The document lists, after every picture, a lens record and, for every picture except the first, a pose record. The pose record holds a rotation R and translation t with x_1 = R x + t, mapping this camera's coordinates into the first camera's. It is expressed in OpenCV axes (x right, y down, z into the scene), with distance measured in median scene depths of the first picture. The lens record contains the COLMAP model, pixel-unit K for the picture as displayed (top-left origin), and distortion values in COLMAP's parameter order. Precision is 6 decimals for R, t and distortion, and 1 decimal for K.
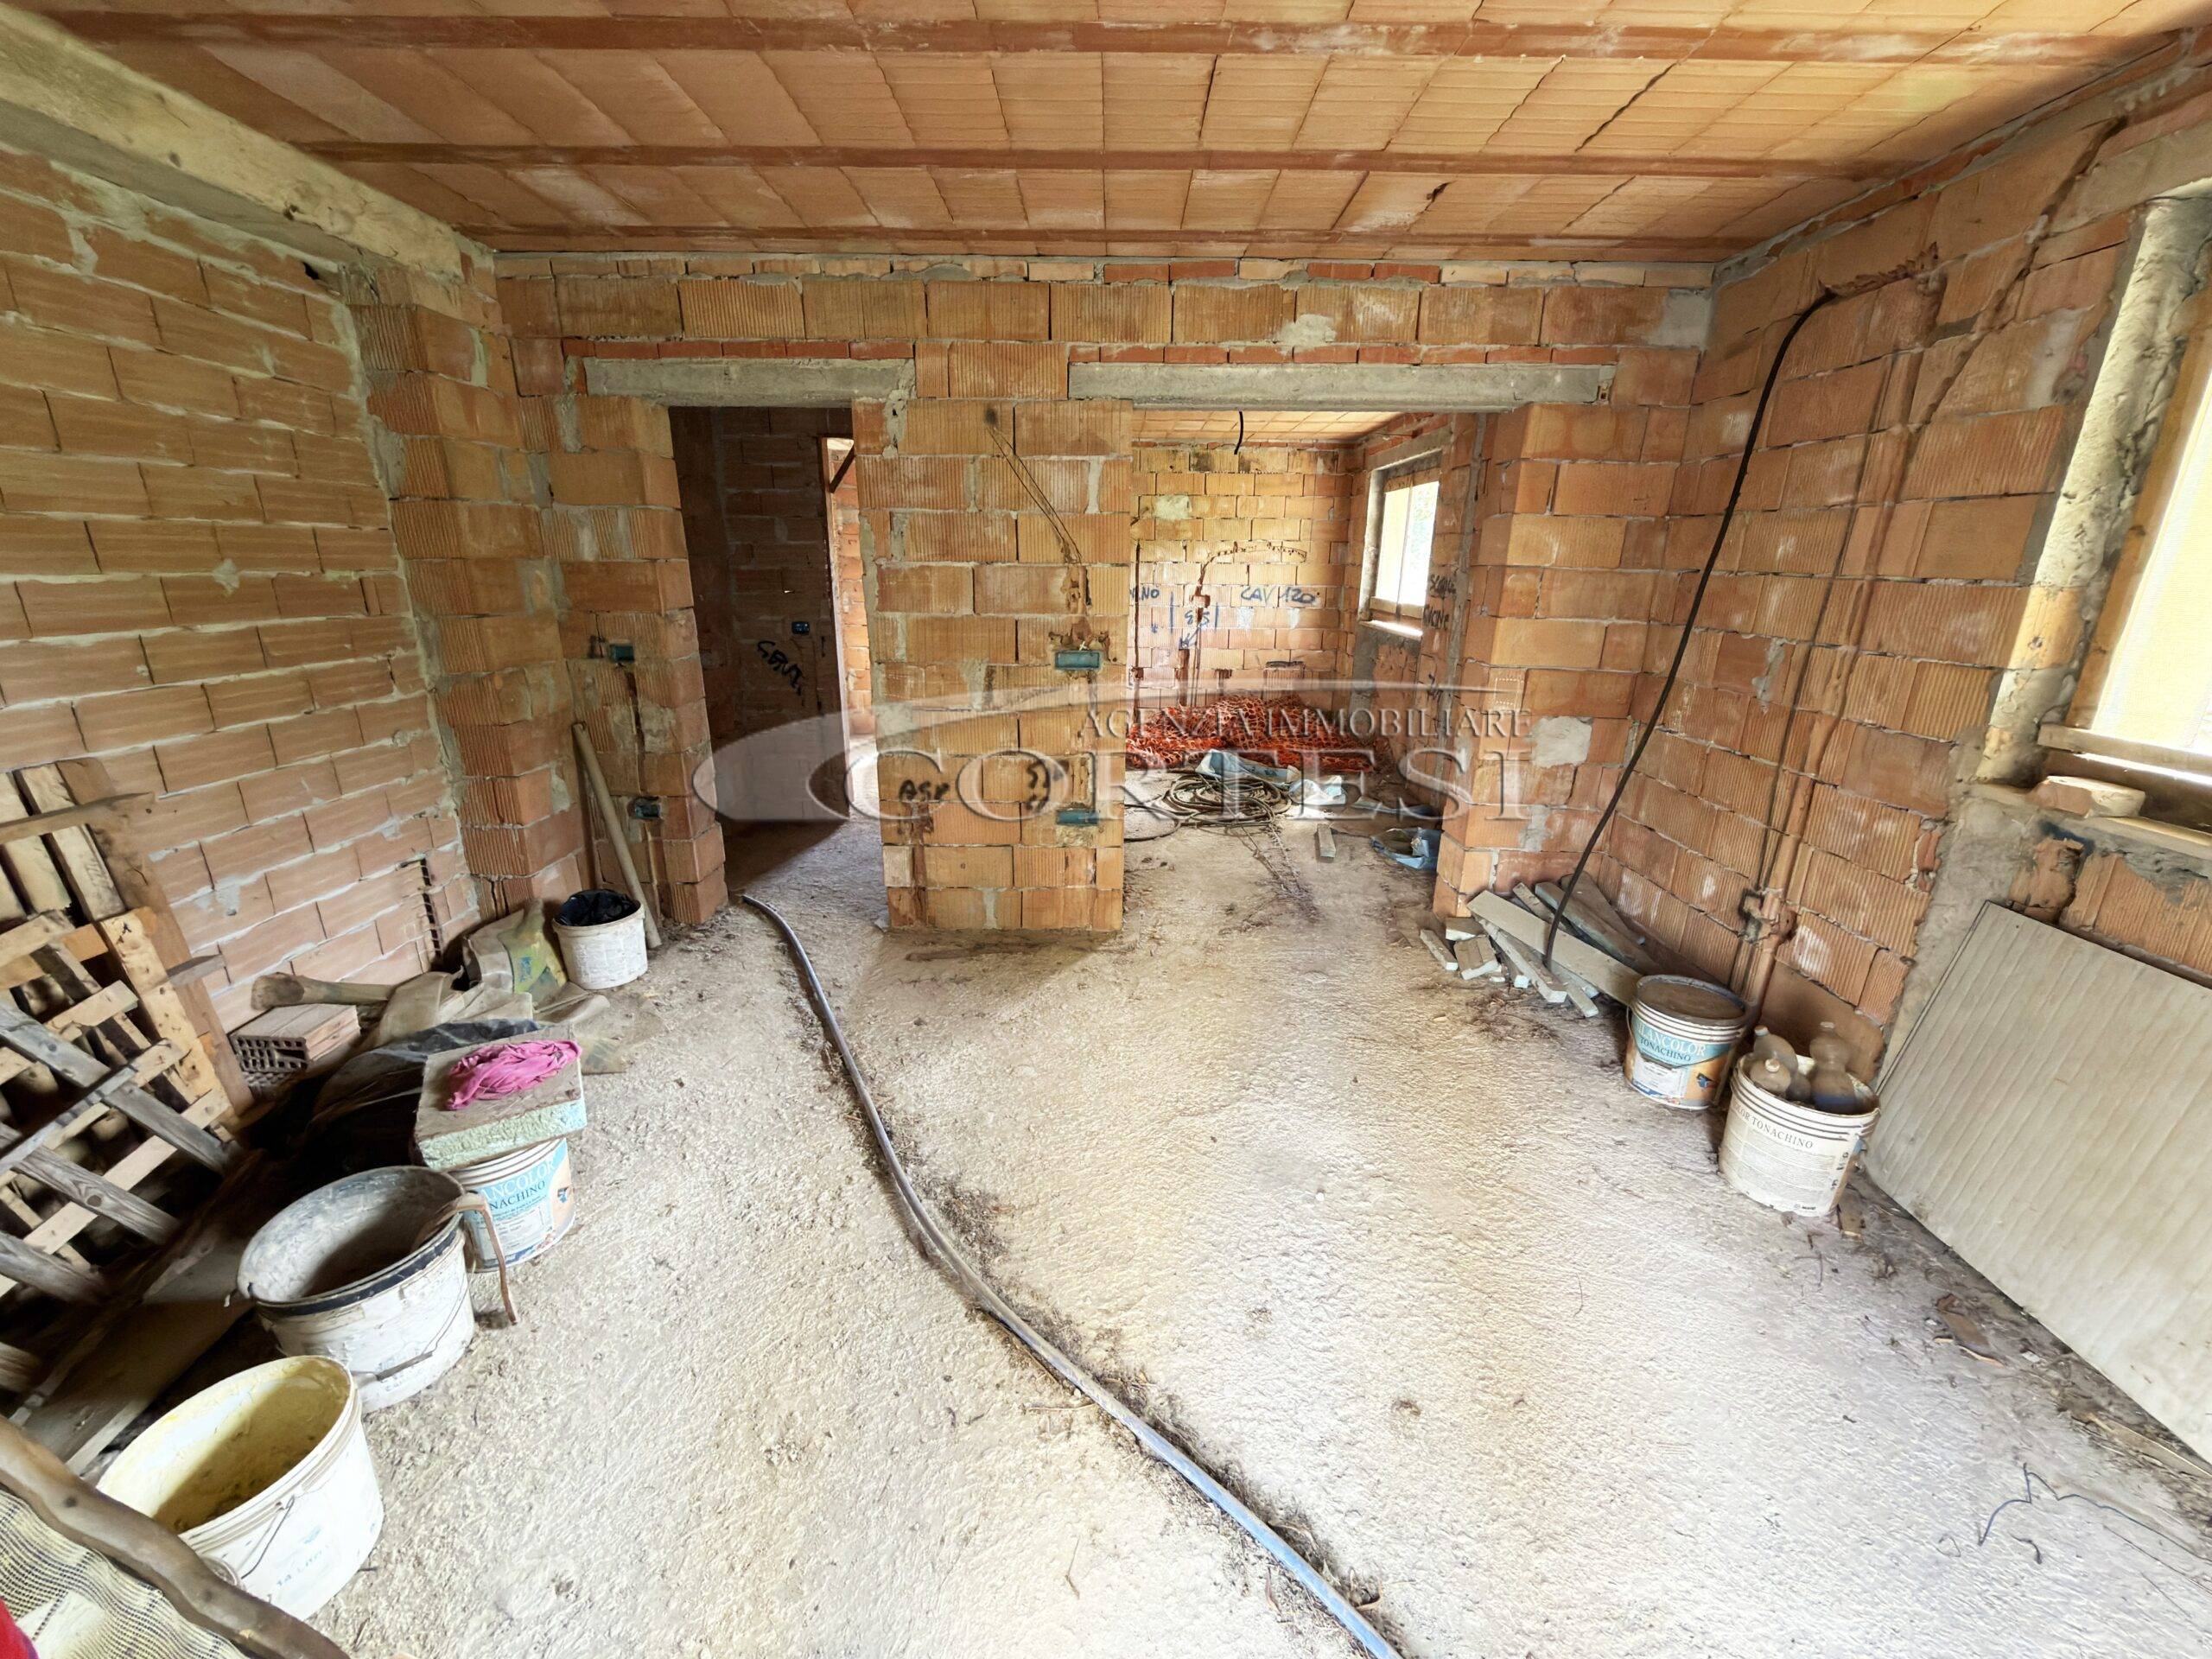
lens RADIAL K [[889.3, 0, 1119.1], [0, 889.3, 832.1], [0, 0, 1]] dist [-0.000562, 0.000097]
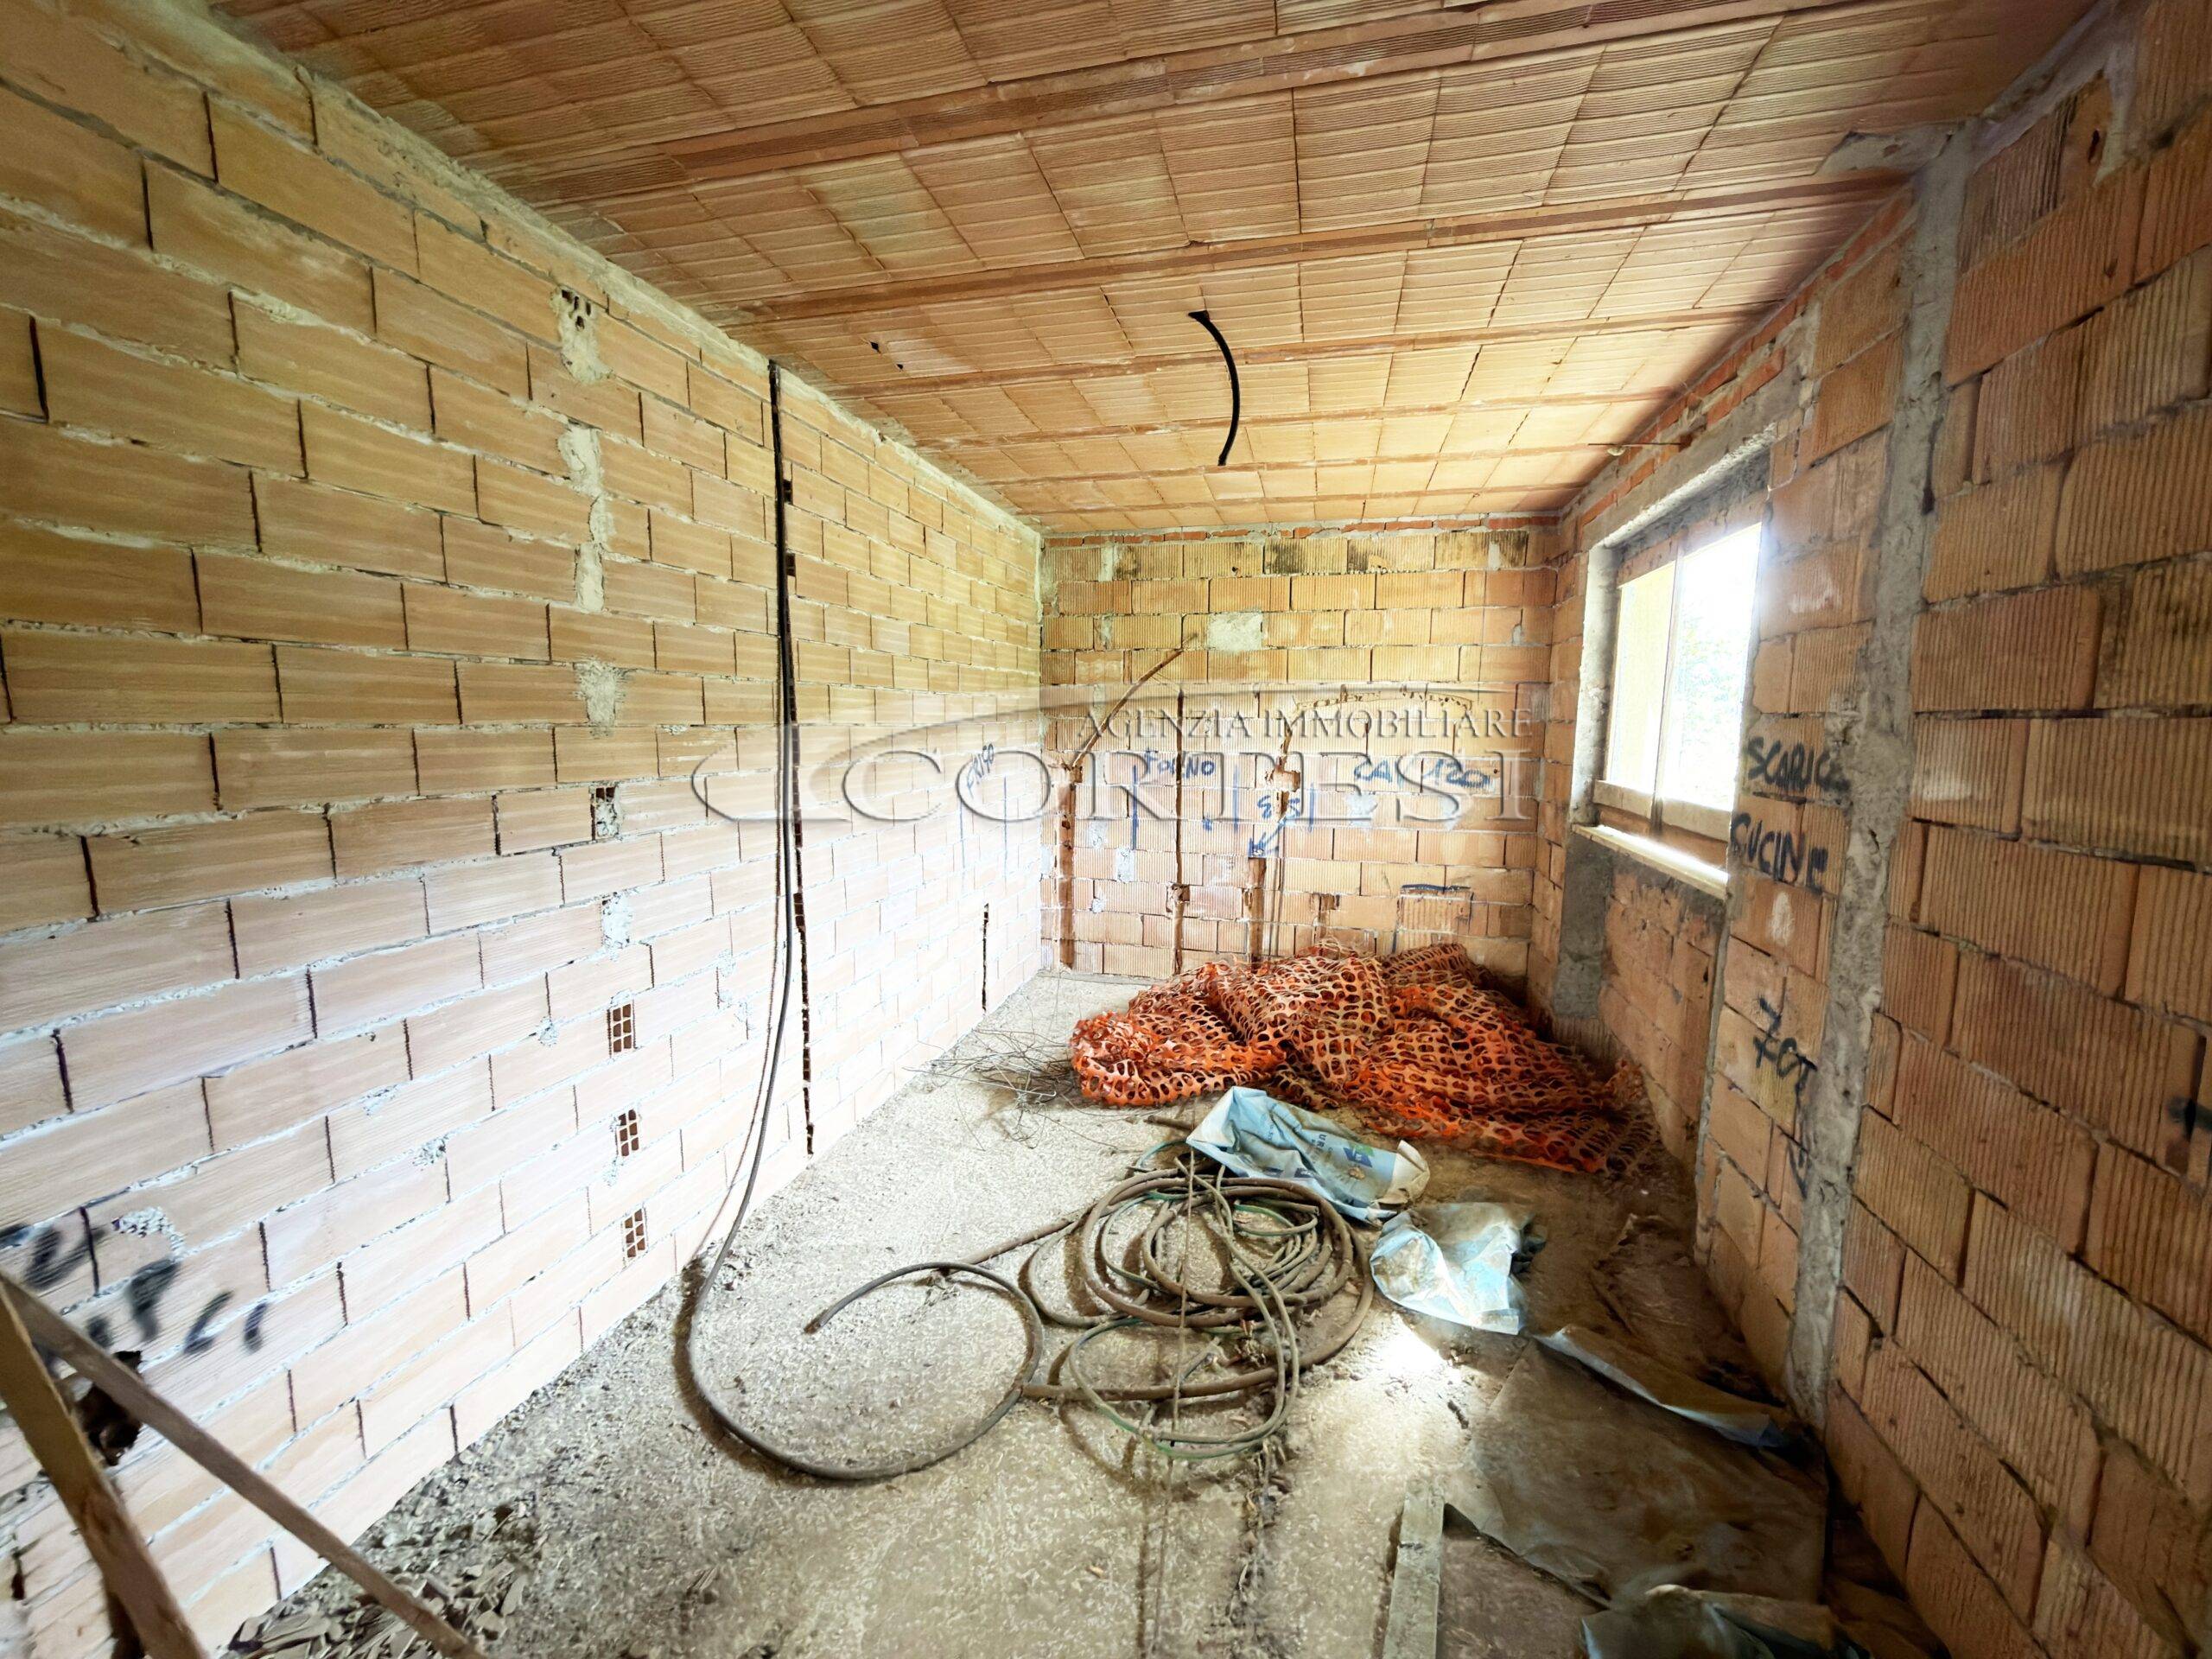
lens RADIAL K [[889.3, 0, 1110.3], [0, 889.3, 827.1], [0, 0, 1]] dist [-0.000562, 0.000097]
pose [[0.969543, 0.027566, -0.243367, 0.130349], [-0.071271, 0.982400, -0.172658, -0.123142], [0.234324, 0.184744, 0.954443, 0.426397]]
